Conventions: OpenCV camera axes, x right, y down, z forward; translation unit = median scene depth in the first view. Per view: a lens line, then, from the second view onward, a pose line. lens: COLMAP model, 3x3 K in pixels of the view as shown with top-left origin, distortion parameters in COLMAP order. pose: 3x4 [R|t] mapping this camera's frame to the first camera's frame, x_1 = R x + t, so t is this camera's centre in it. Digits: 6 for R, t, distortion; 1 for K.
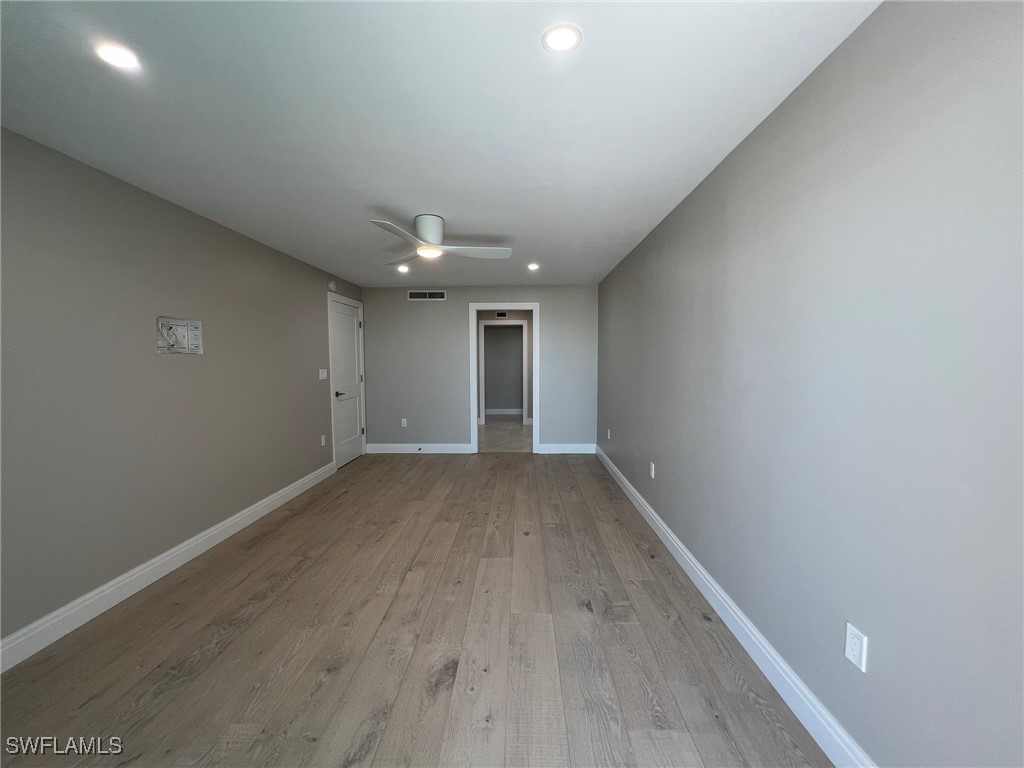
lens RADIAL K [[411.5, 0, 510.7], [0, 411.5, 385.7], [0, 0, 1]] dist [0.001660, -0.000066]
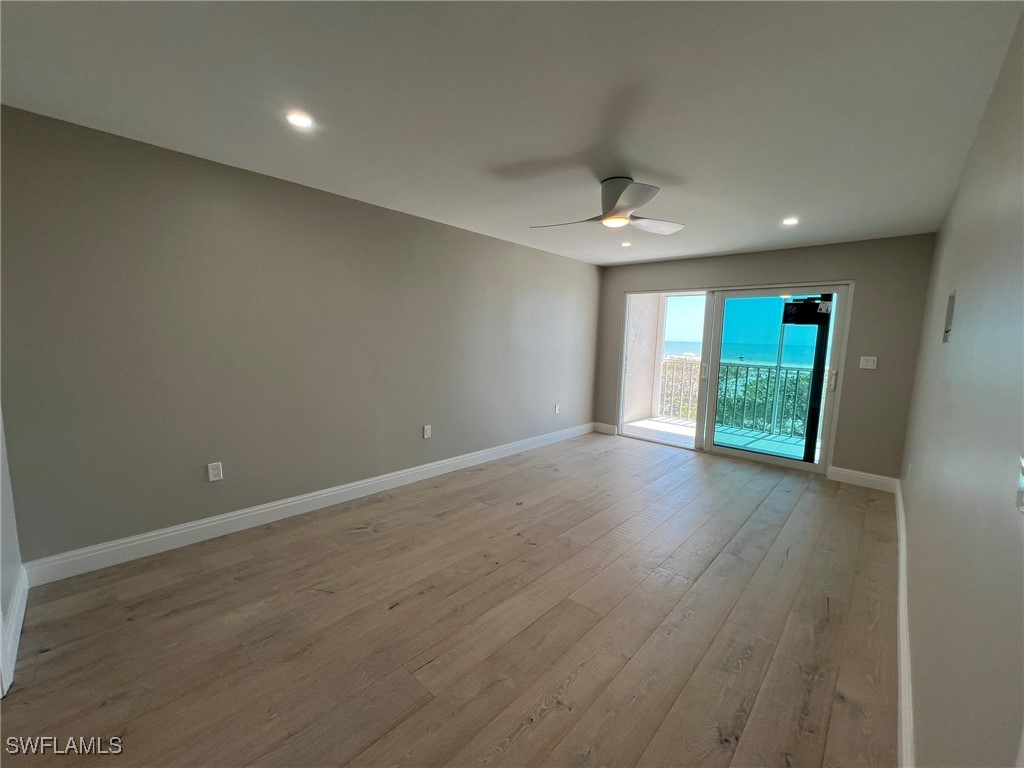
lens RADIAL K [[411.5, 0, 511.3], [0, 411.5, 380.2], [0, 0, 1]] dist [0.001660, -0.000066]
pose [[-0.749211, -0.085704, 0.656763, -0.535436], [0.019847, 0.988242, 0.151602, -0.102468], [-0.662034, 0.126617, -0.738701, 1.530176]]
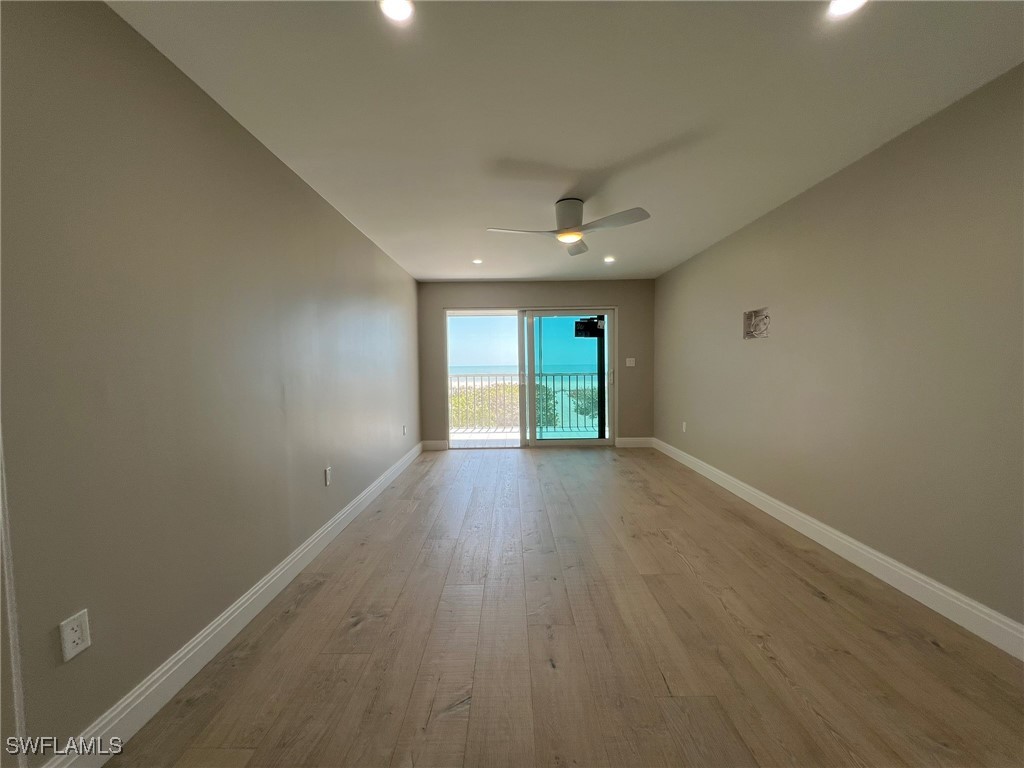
lens RADIAL K [[411.5, 0, 511.7], [0, 411.5, 380.1], [0, 0, 1]] dist [0.001660, -0.000066]
pose [[-0.999354, 0.020660, -0.029396, -0.016811], [0.017488, 0.994389, 0.104334, -0.071162], [0.031386, 0.103753, -0.994108, 1.675396]]
